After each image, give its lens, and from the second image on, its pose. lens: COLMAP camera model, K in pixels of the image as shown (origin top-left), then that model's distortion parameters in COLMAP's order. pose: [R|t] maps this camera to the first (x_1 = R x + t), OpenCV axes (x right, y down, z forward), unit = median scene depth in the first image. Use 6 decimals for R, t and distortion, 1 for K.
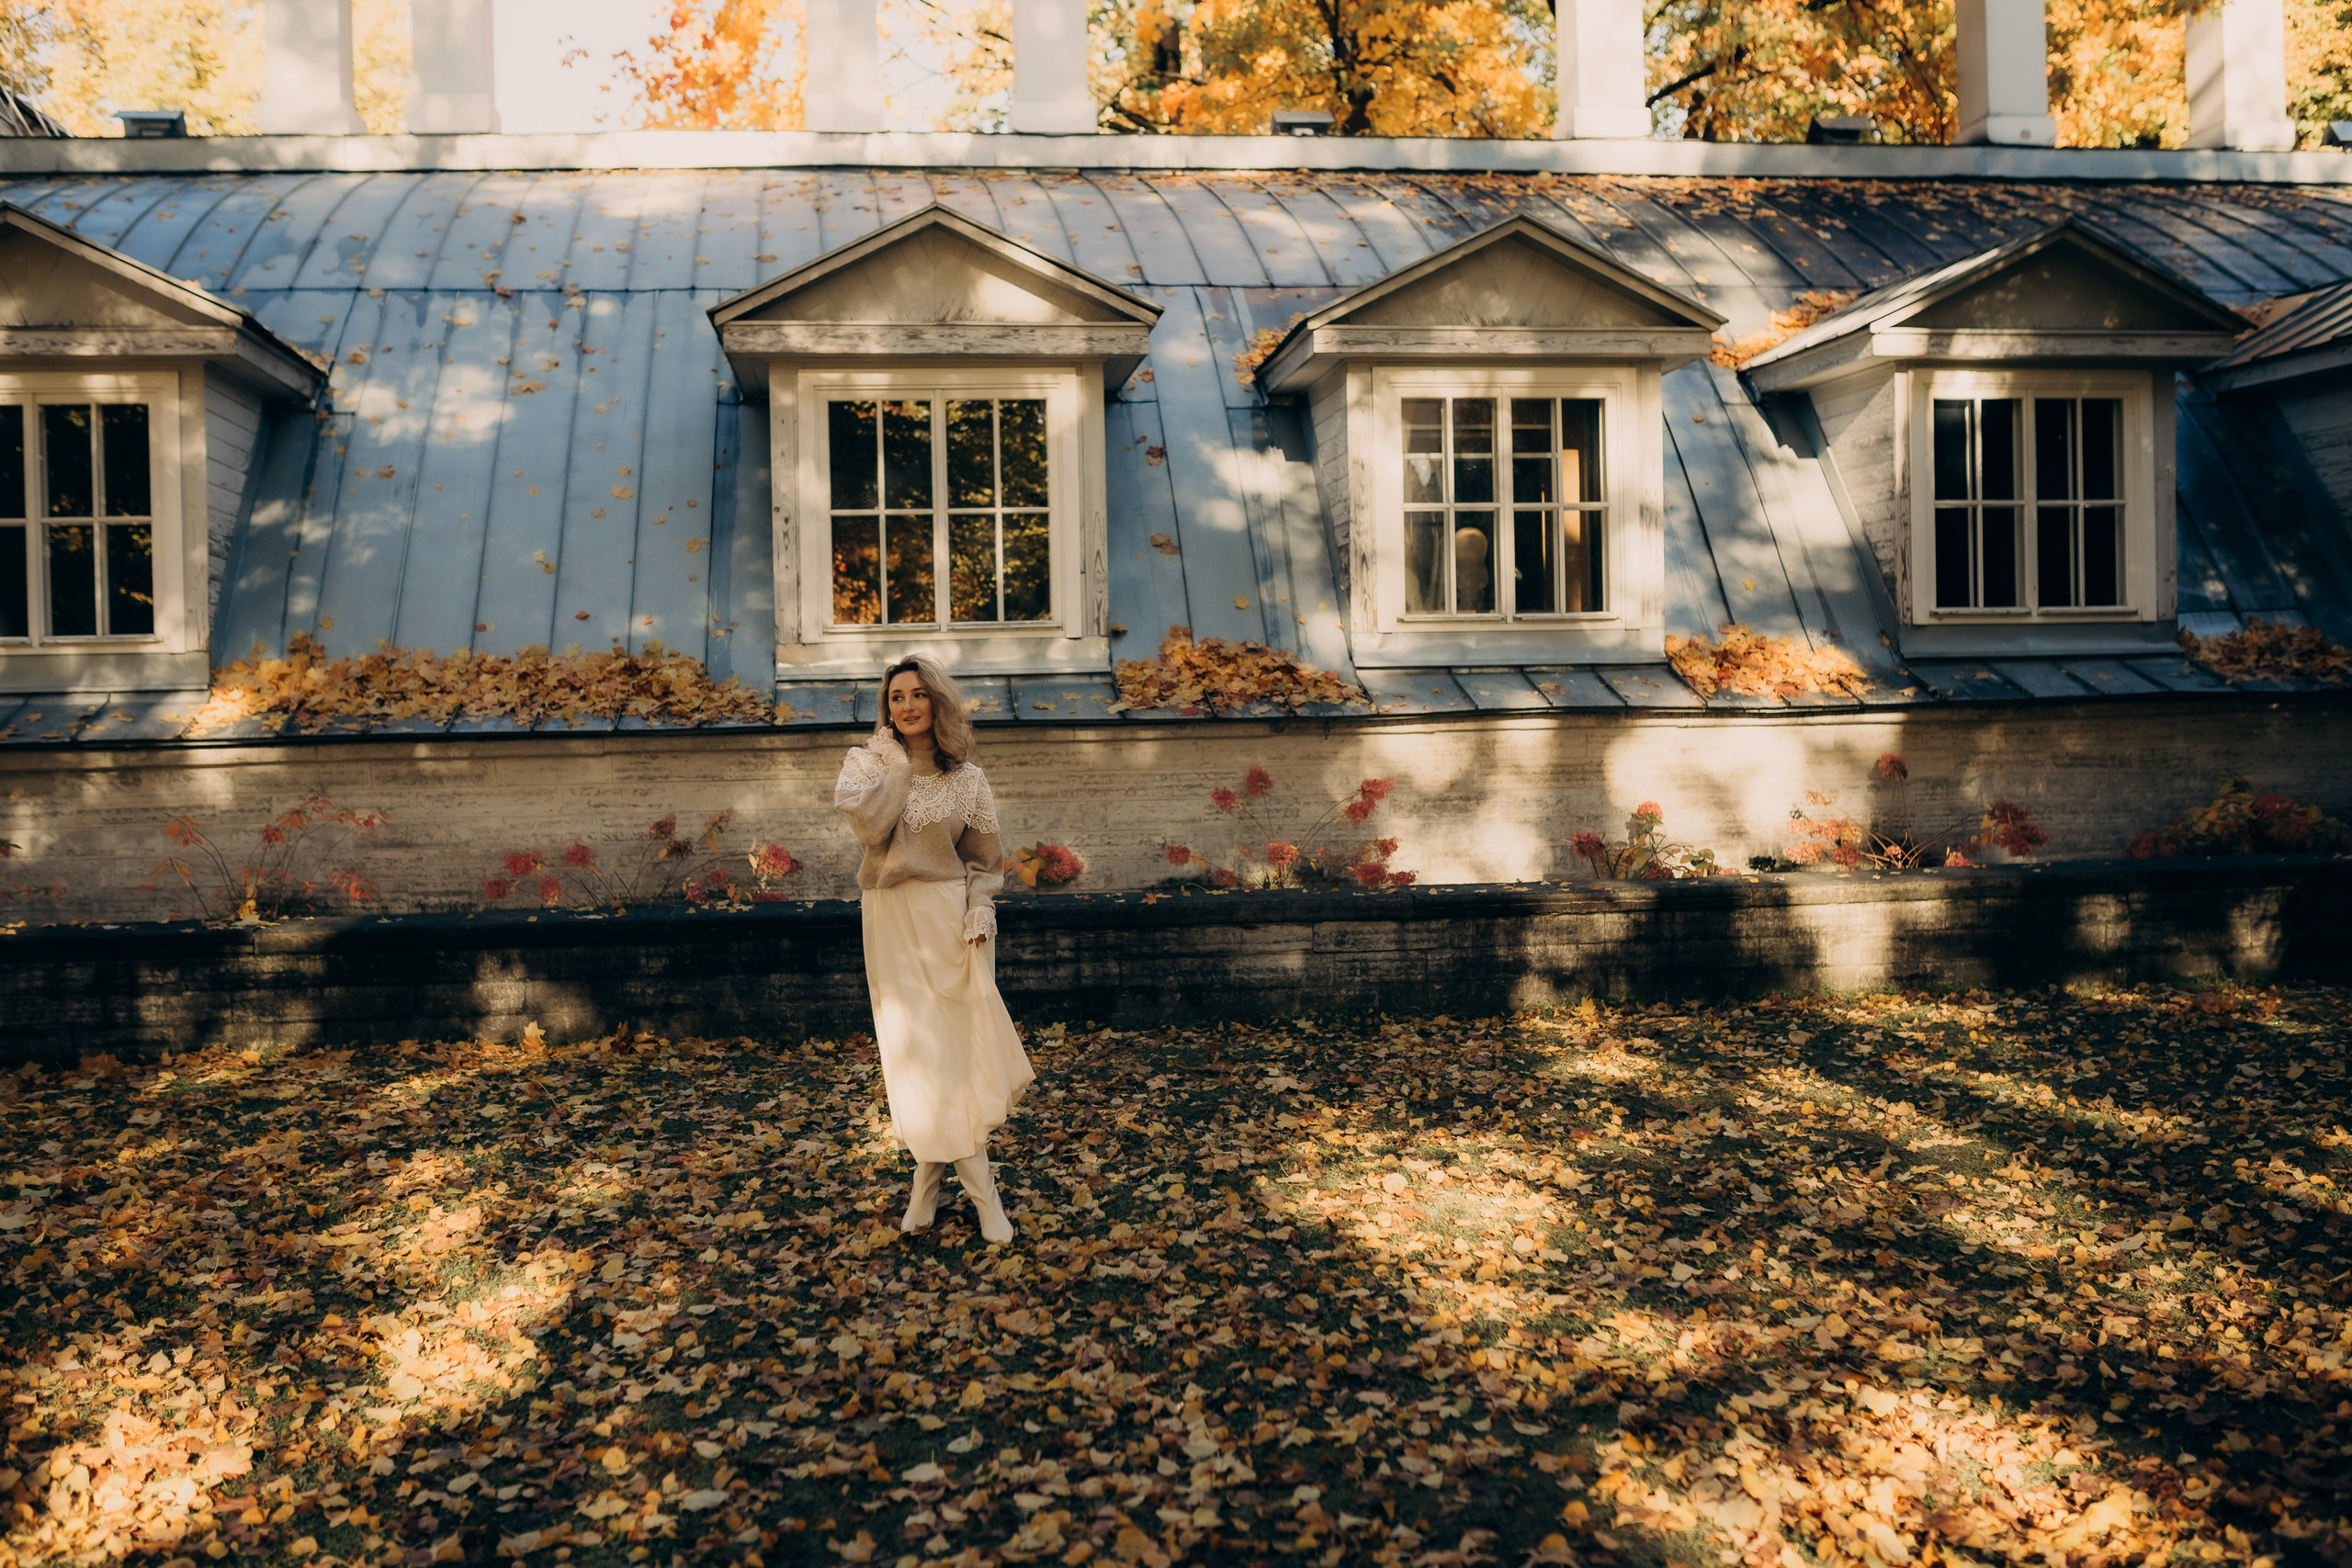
lens RADIAL K [[2264.9, 0, 1163.8], [0, 2264.9, 743.1], [0, 0, 1]] dist [-0.067992, 0.134391]
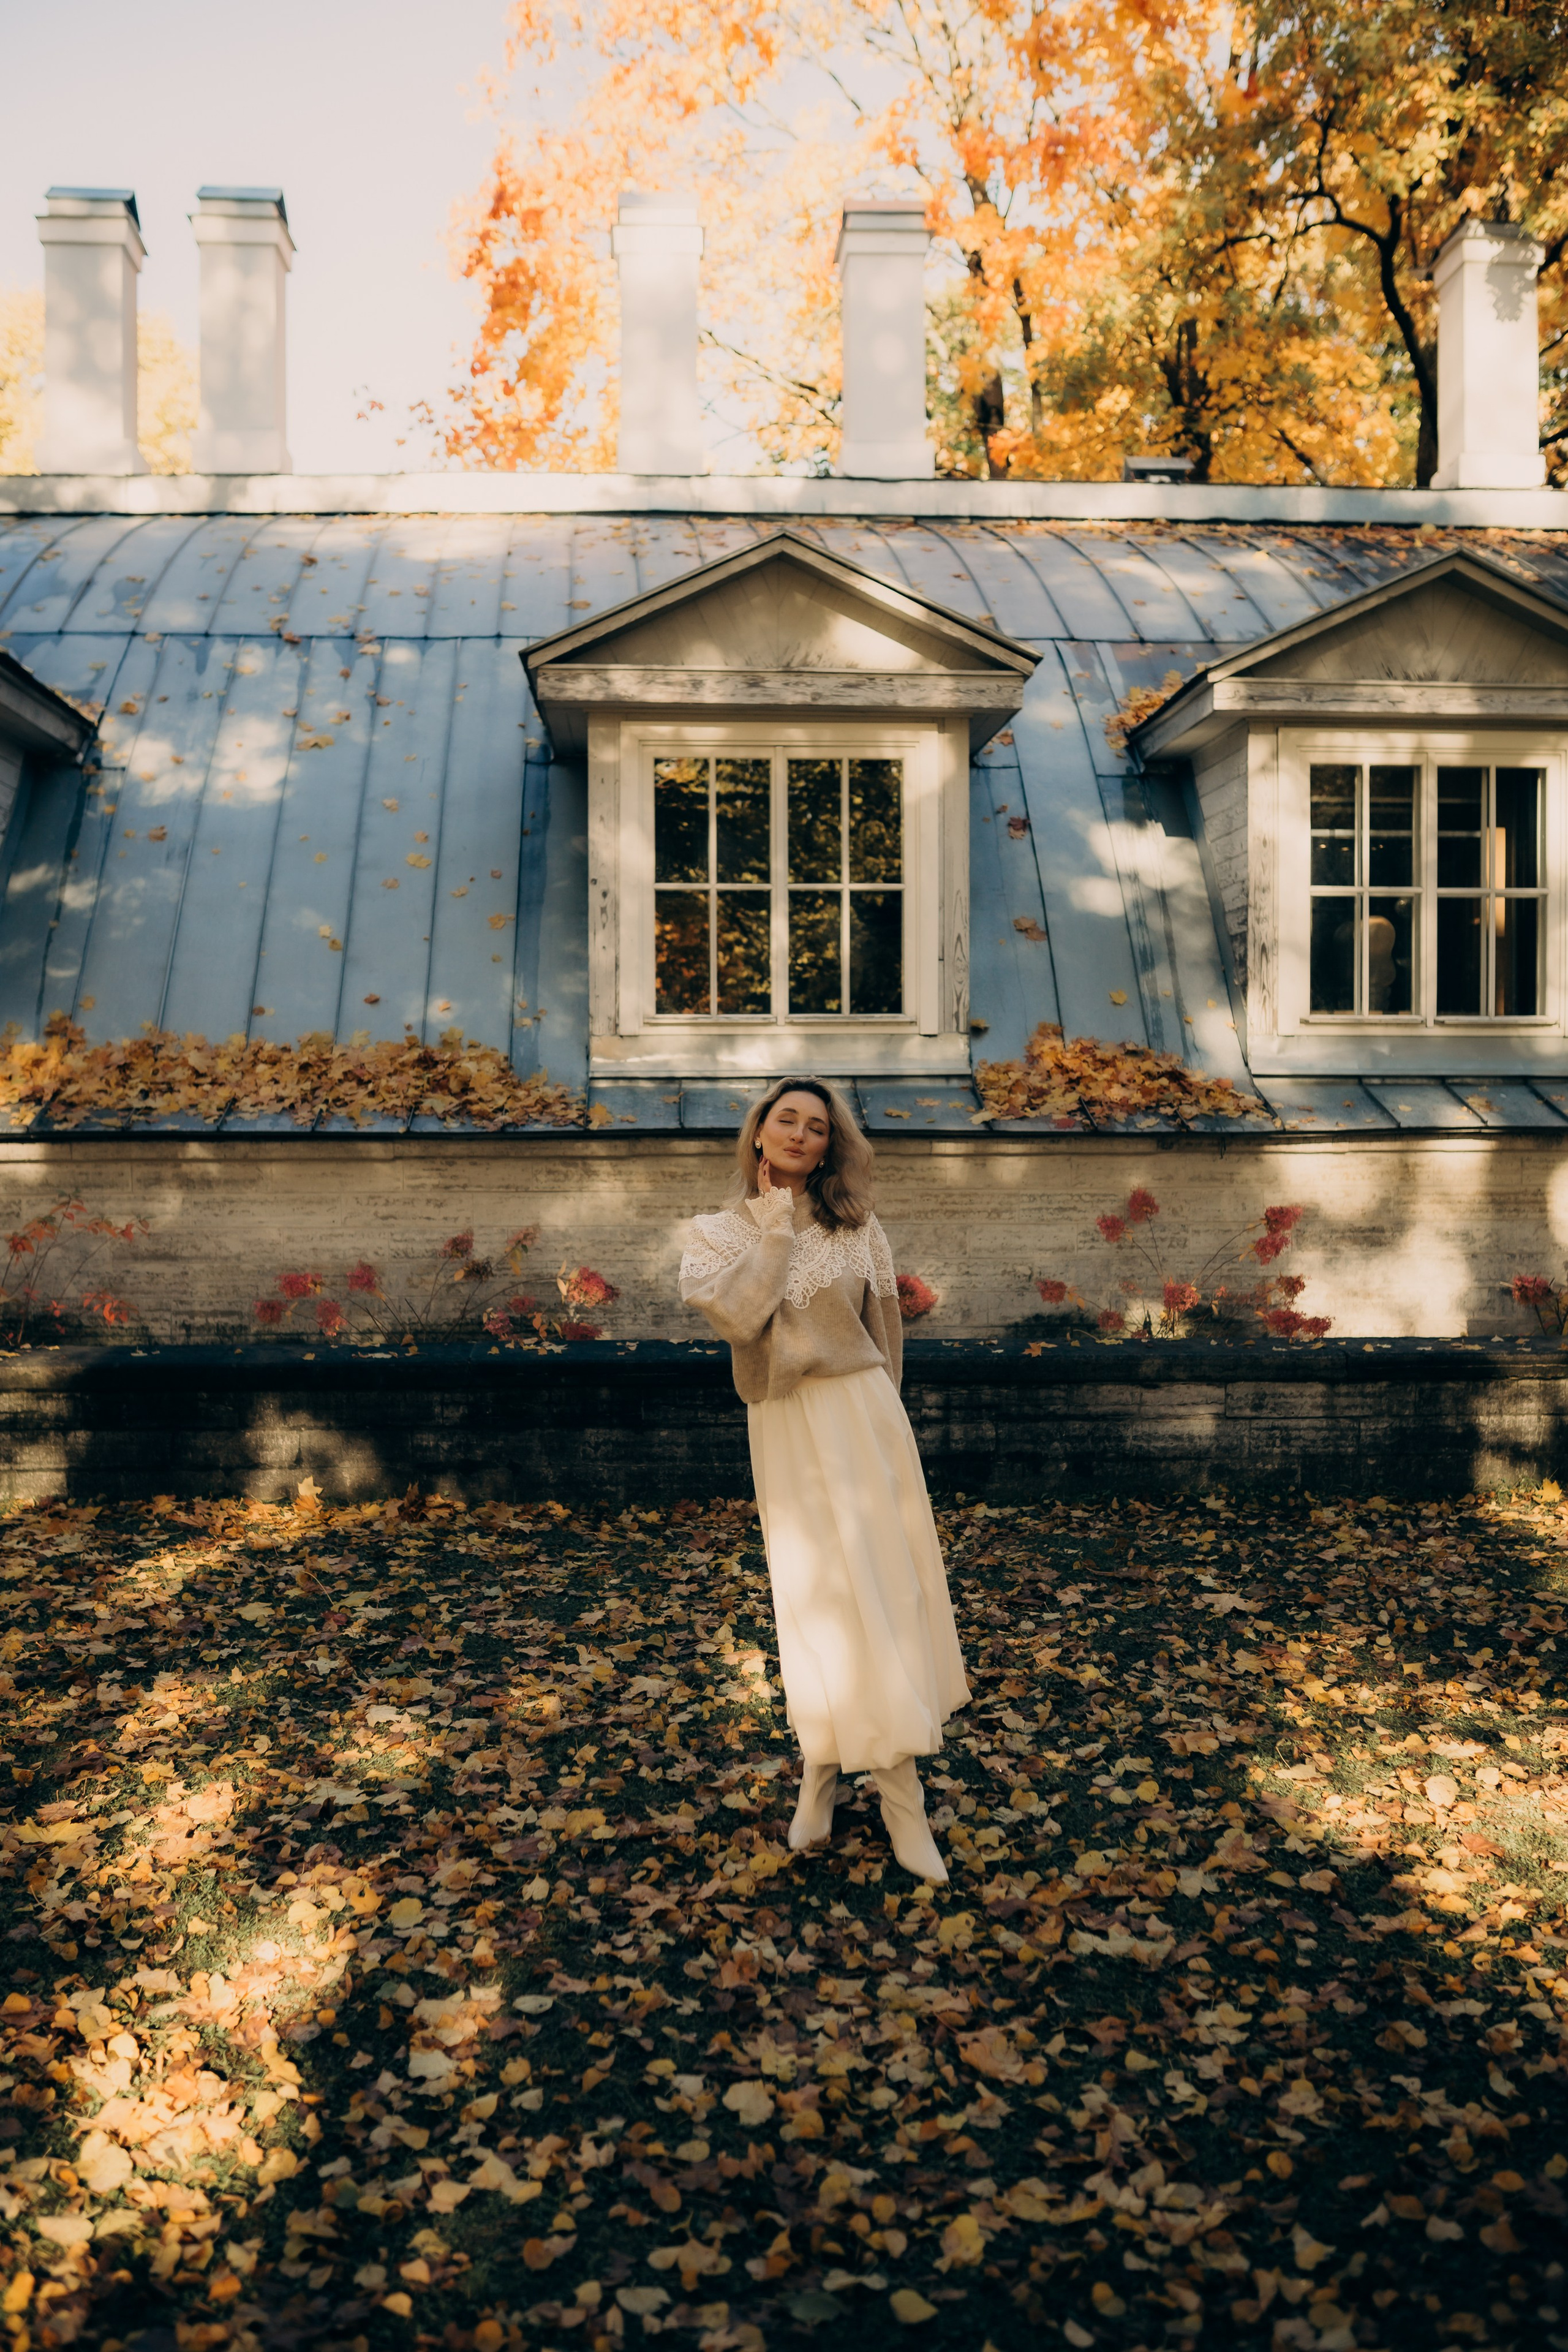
lens RADIAL K [[2238.2, 0, 784.0], [0, 2238.2, 1176.0], [0, 0, 1]] dist [-0.066668, 0.098084]
pose [[0.997555, 0.022723, -0.066093, -0.038033], [-0.021280, 0.999521, 0.022455, -0.010467], [0.066571, -0.020994, 0.997561, 0.139324]]
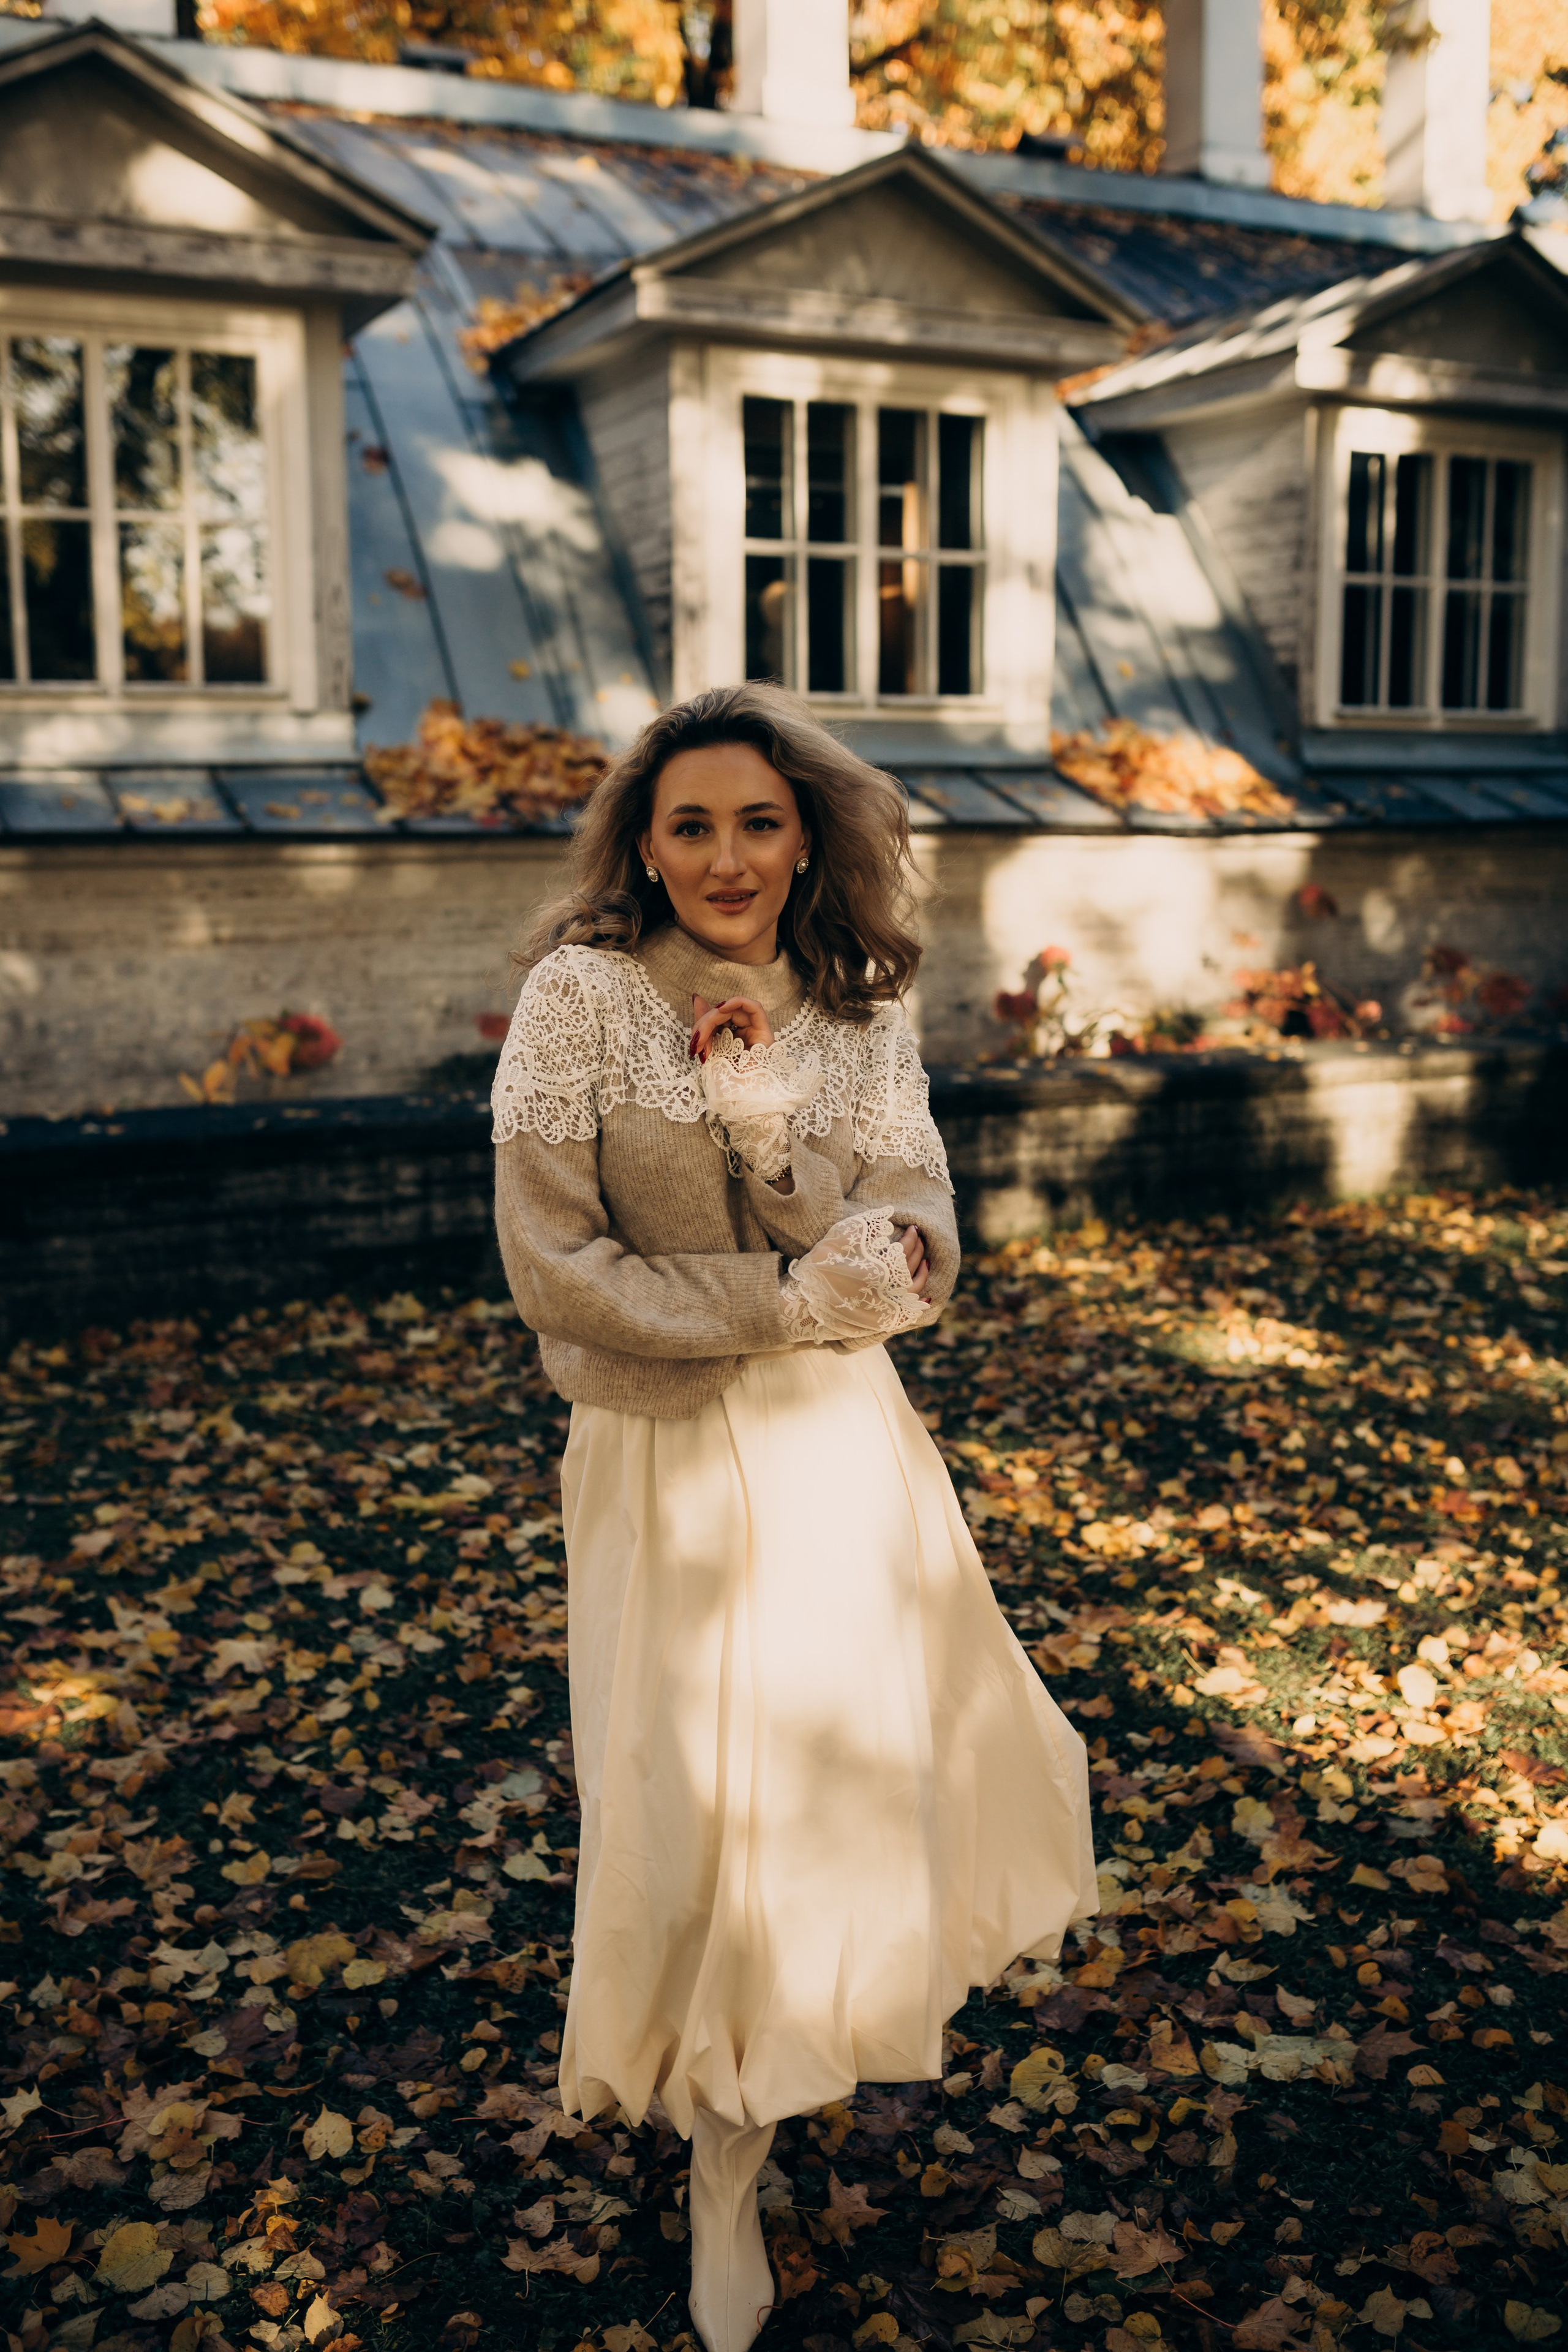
lens RADIAL K [[2247.3, 0, 786.9], [0, 2247.3, 1176.2], [0, 0, 1]] dist [-0.064255, 0.091624]
pose [[0.951347, -0.033334, 0.306314, -0.116172], [-0.011515, 0.989590, 0.143455, -0.005487], [-0.307908, -0.140003, 0.941059, 0.290577]]
